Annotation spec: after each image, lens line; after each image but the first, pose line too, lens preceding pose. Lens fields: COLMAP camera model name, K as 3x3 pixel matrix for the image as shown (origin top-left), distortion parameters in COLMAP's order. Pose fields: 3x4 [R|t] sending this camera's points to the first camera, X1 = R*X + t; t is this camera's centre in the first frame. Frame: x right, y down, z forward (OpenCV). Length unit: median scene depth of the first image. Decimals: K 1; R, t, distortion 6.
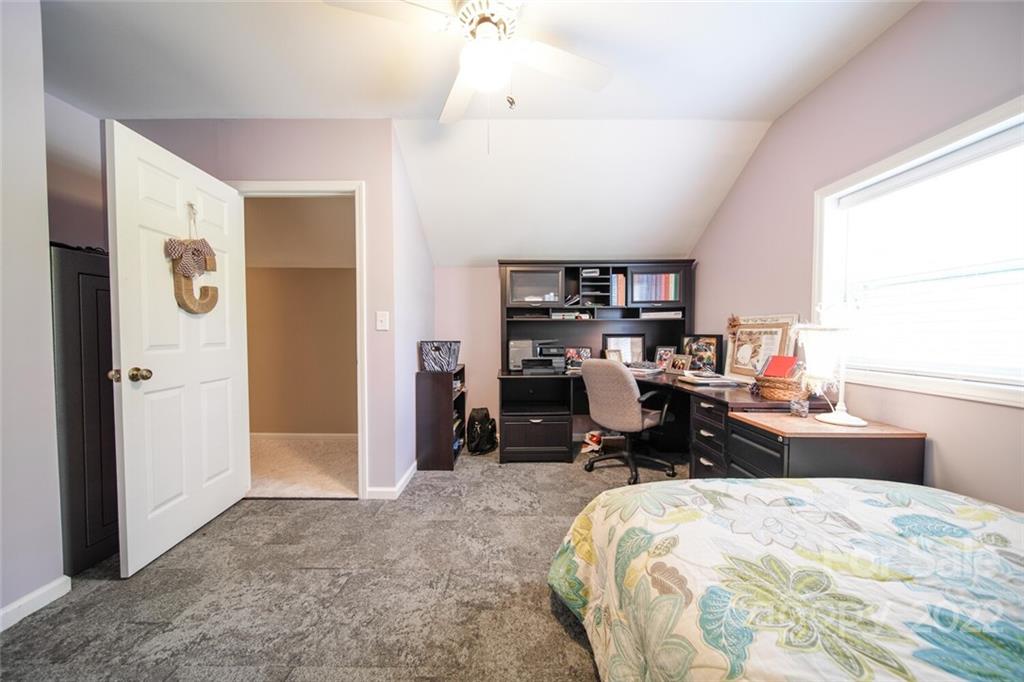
lens RADIAL K [[362.7, 0, 508.5], [0, 362.7, 341.1], [0, 0, 1]] dist [-0.001734, -0.000787]
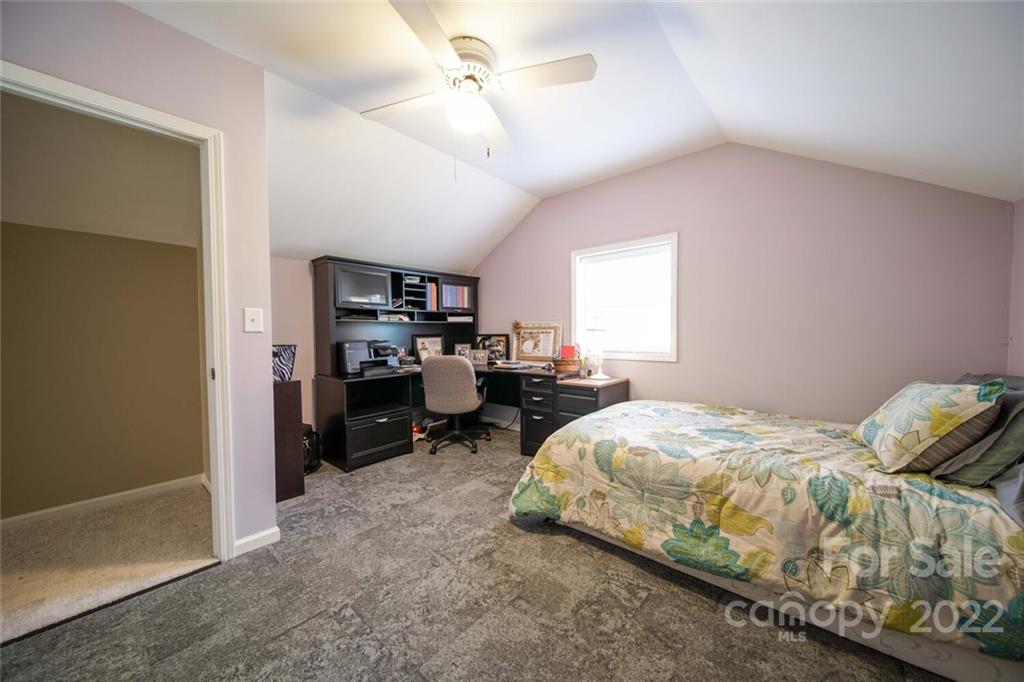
lens RADIAL K [[362.7, 0, 510.5], [0, 362.7, 340.1], [0, 0, 1]] dist [-0.001734, -0.000787]
pose [[0.653483, -0.022336, 0.756611, -0.458774], [0.026312, 0.999631, 0.006784, -0.003248], [-0.756484, 0.015474, 0.653830, 0.055272]]
